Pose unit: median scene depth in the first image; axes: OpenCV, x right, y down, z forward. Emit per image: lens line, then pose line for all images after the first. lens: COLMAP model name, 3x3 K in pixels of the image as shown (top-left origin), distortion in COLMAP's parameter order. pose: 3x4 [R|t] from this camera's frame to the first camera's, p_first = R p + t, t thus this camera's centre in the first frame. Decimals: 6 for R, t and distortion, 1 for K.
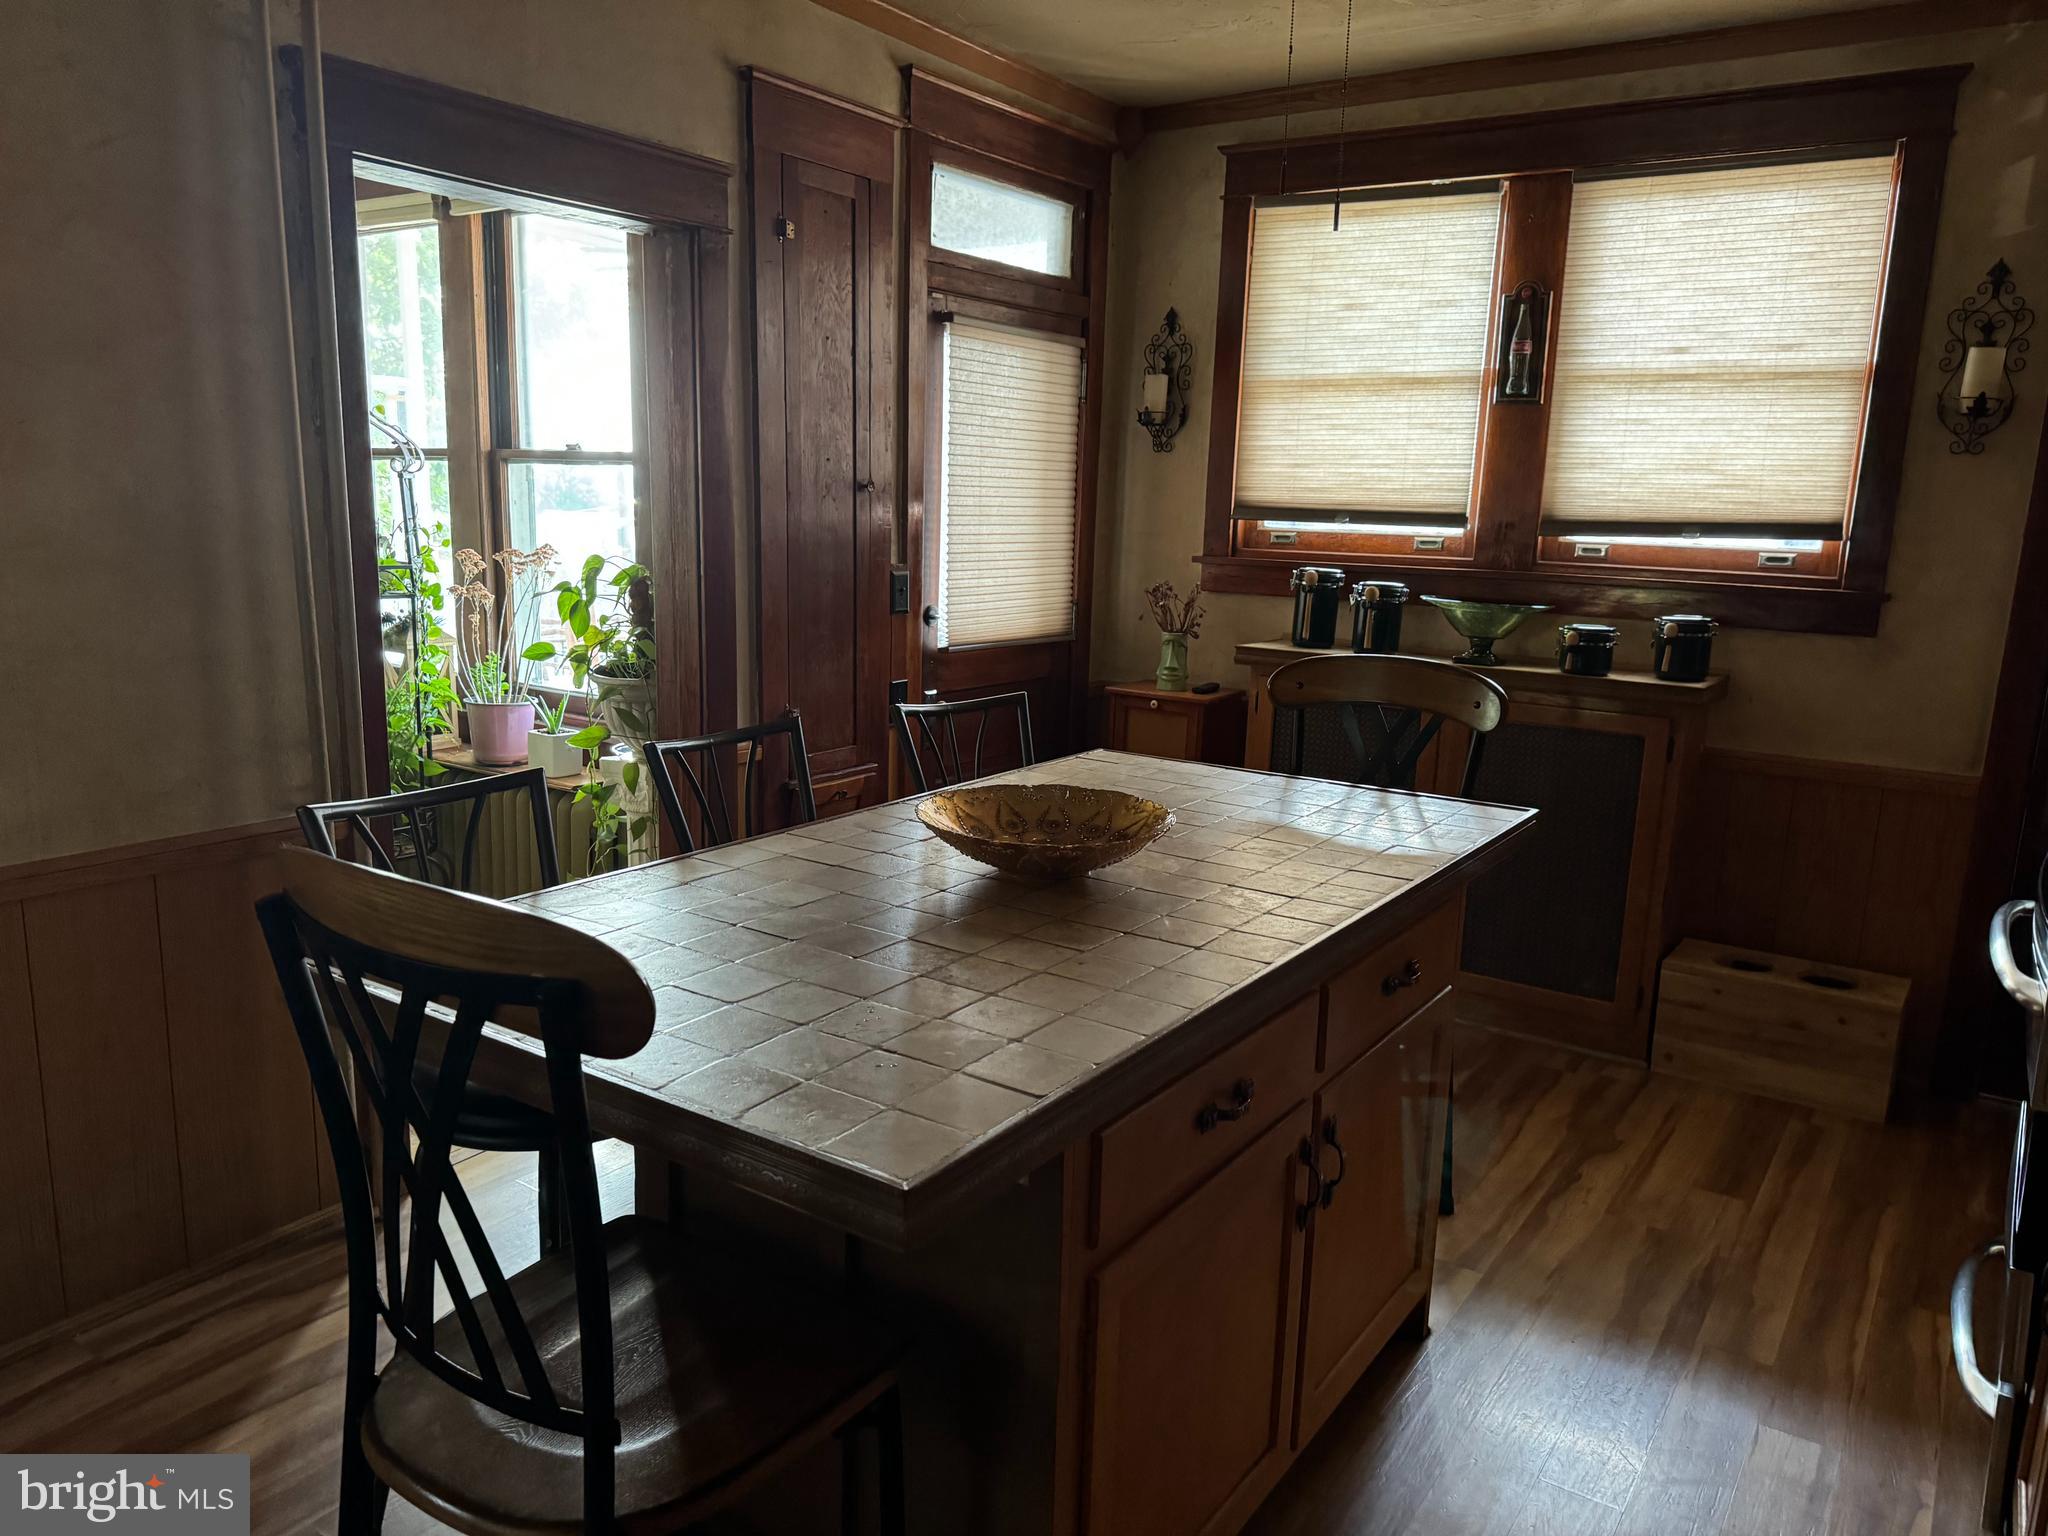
lens RADIAL K [[1436.2, 0, 1005.6], [0, 1436.2, 765.3], [0, 0, 1]] dist [-0.030143, -0.004634]
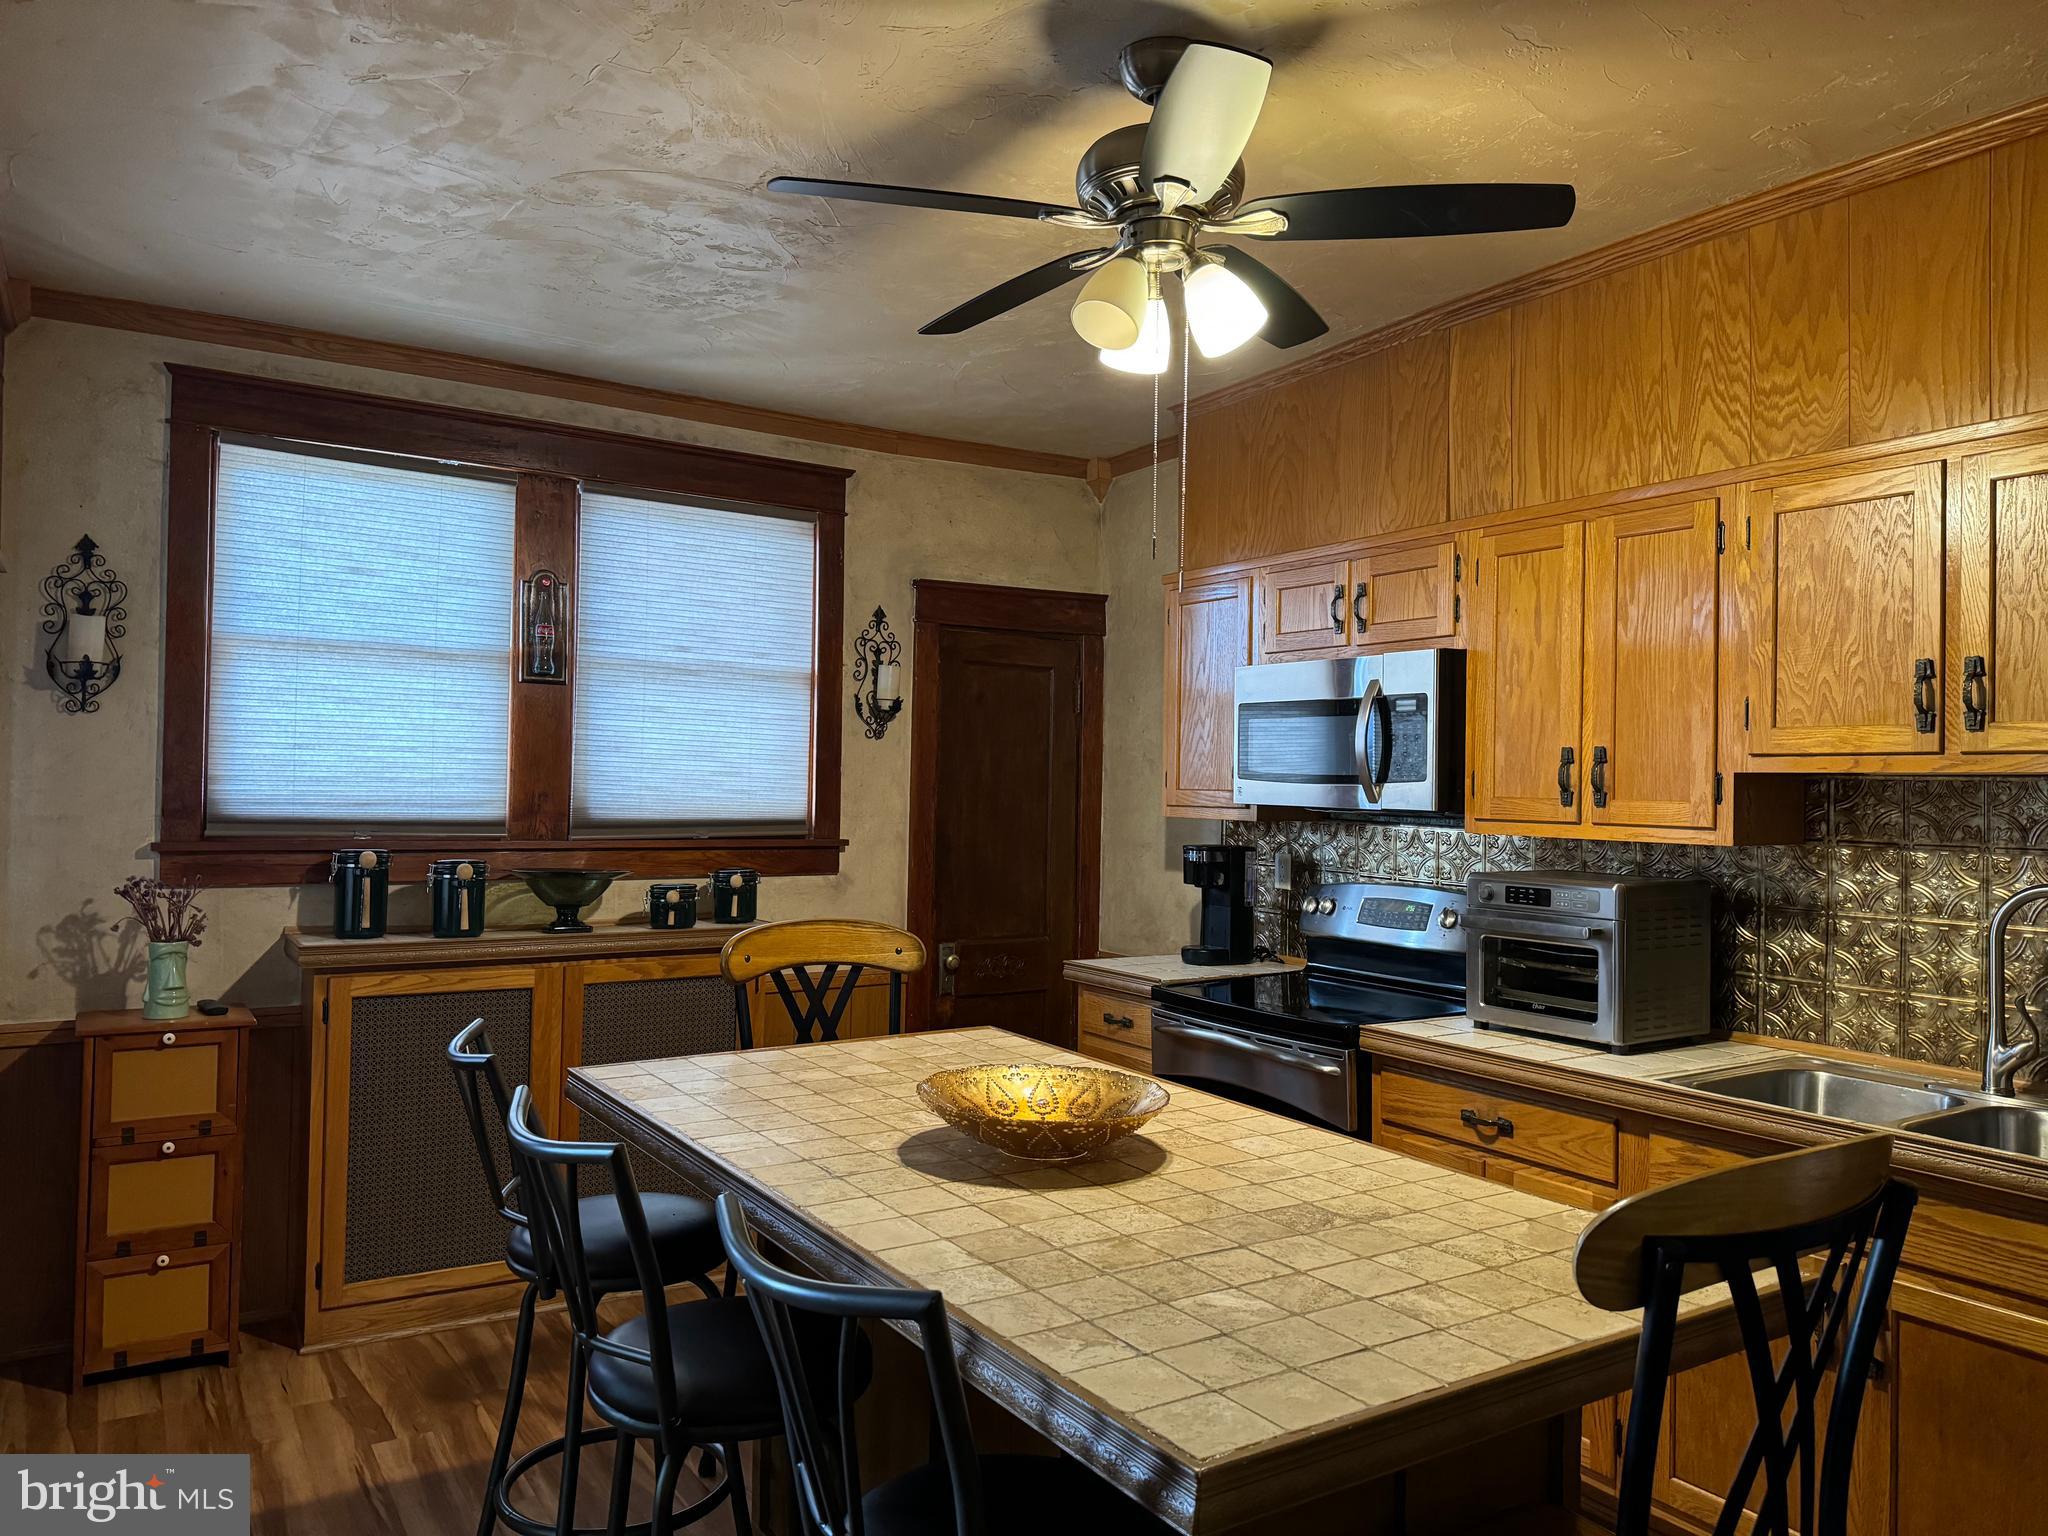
lens RADIAL K [[1436.2, 0, 1010.4], [0, 1436.2, 780.2], [0, 0, 1]] dist [-0.030143, -0.004634]
pose [[0.364639, -0.007900, 0.931115, -0.476475], [0.164823, 0.984721, -0.056192, -0.064741], [-0.916445, 0.173959, 0.360370, 0.303130]]
